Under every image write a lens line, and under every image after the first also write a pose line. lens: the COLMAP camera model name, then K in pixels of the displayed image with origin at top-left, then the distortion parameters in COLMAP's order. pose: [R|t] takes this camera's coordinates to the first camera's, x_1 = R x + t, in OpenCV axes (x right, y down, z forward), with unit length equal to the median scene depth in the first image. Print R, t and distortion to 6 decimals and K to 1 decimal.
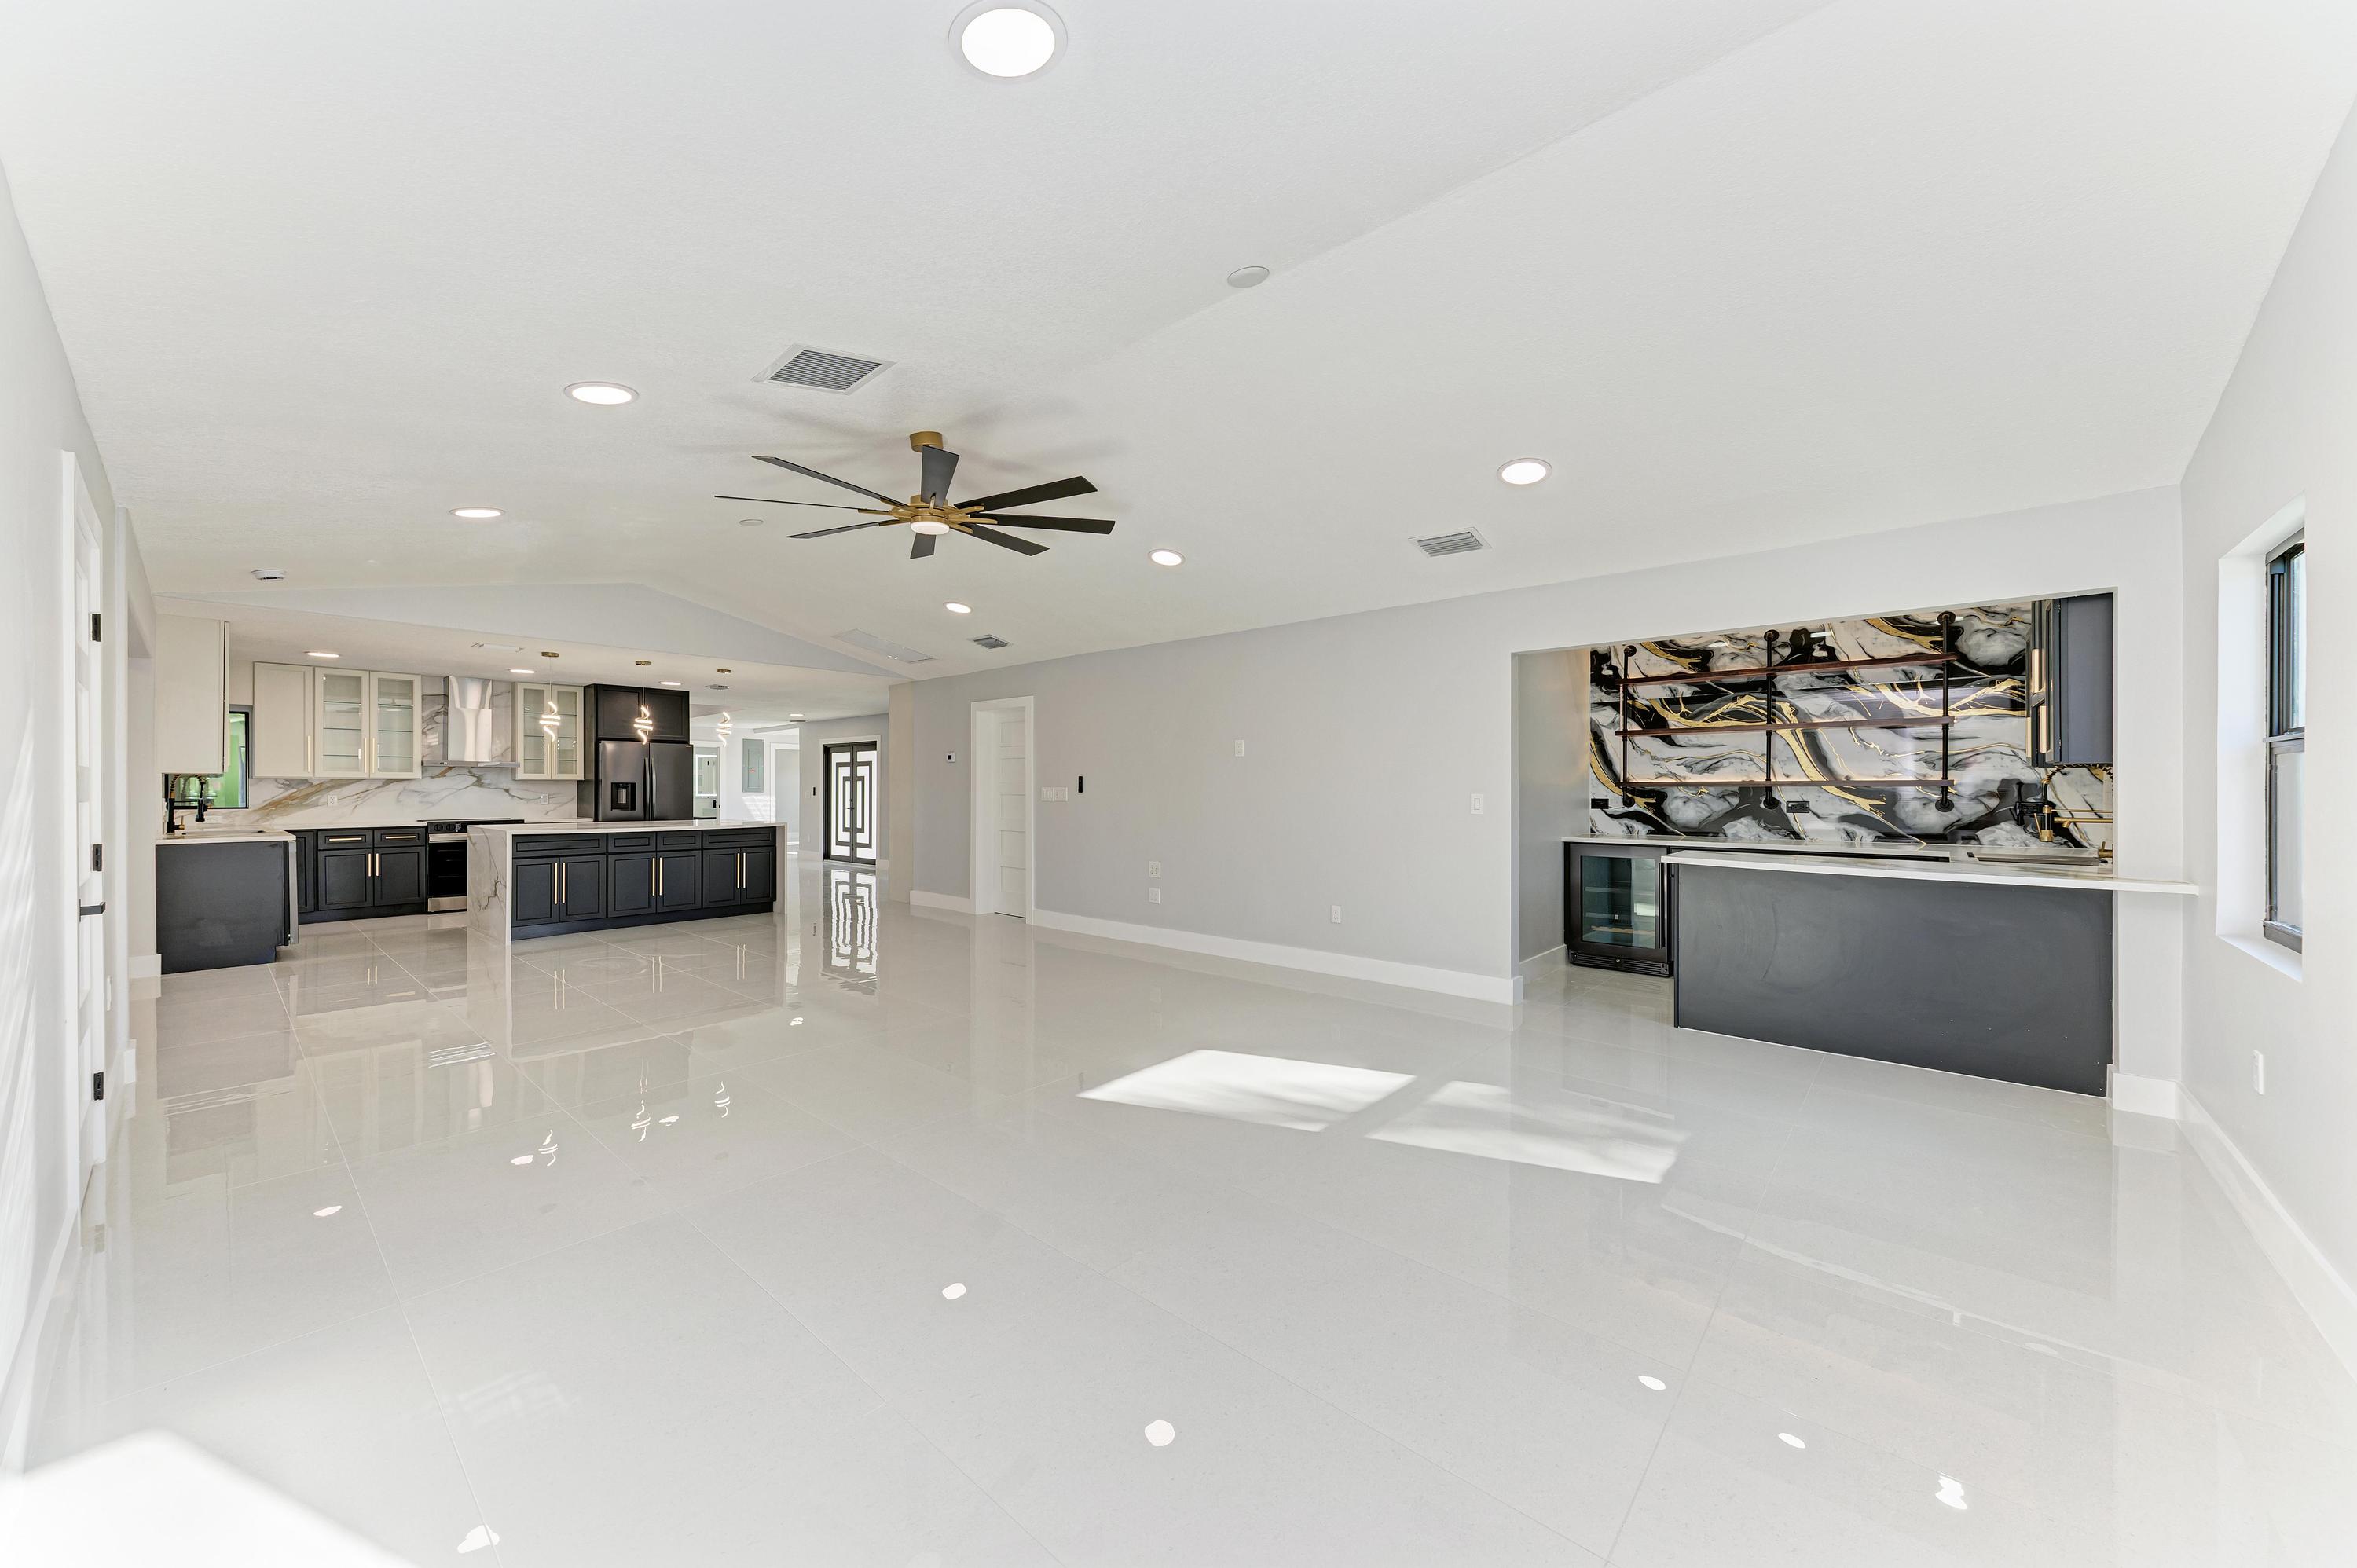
lens RADIAL K [[861.3, 0, 1178.5], [0, 861.3, 784.0], [0, 0, 1]] dist [-0.000925, -0.000093]
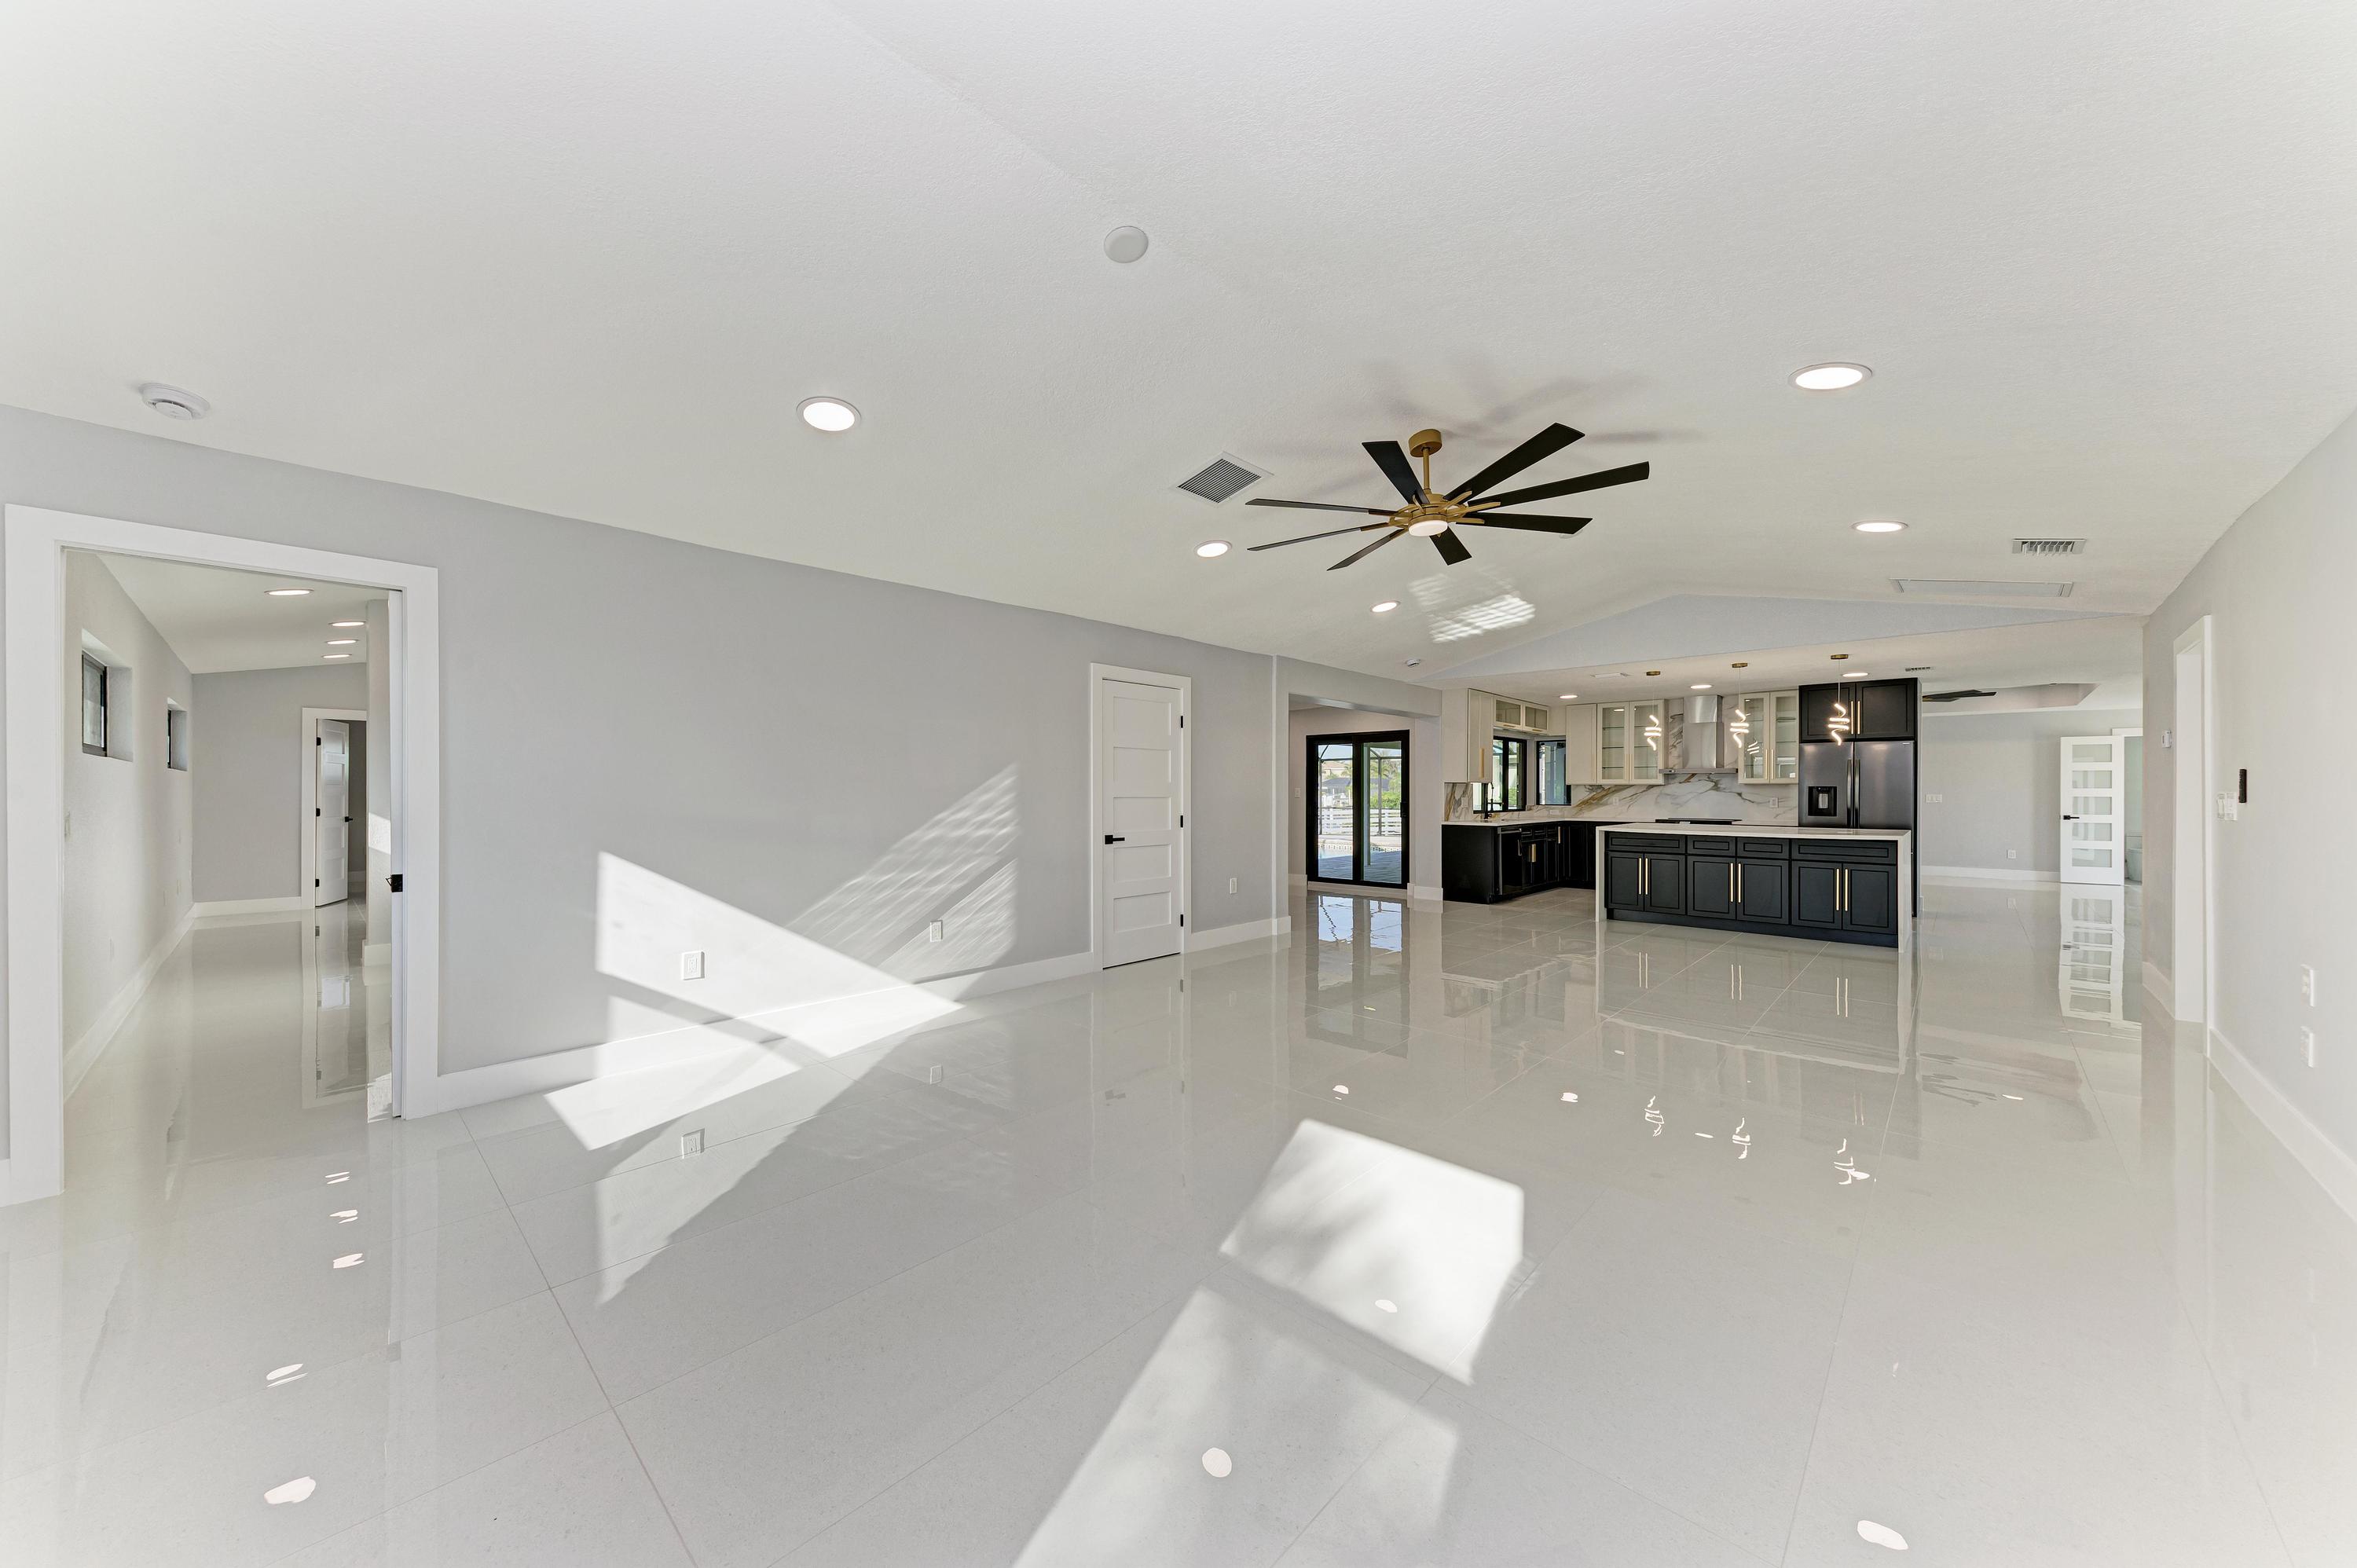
lens RADIAL K [[828.2, 0, 1178.5], [0, 828.2, 784.0], [0, 0, 1]] dist [0.000589, 0.000017]
pose [[-0.049153, -0.006946, -0.998767, 0.328632], [0.001002, 0.999975, -0.007004, 0.001273], [0.998791, -0.001345, -0.049145, 0.372584]]
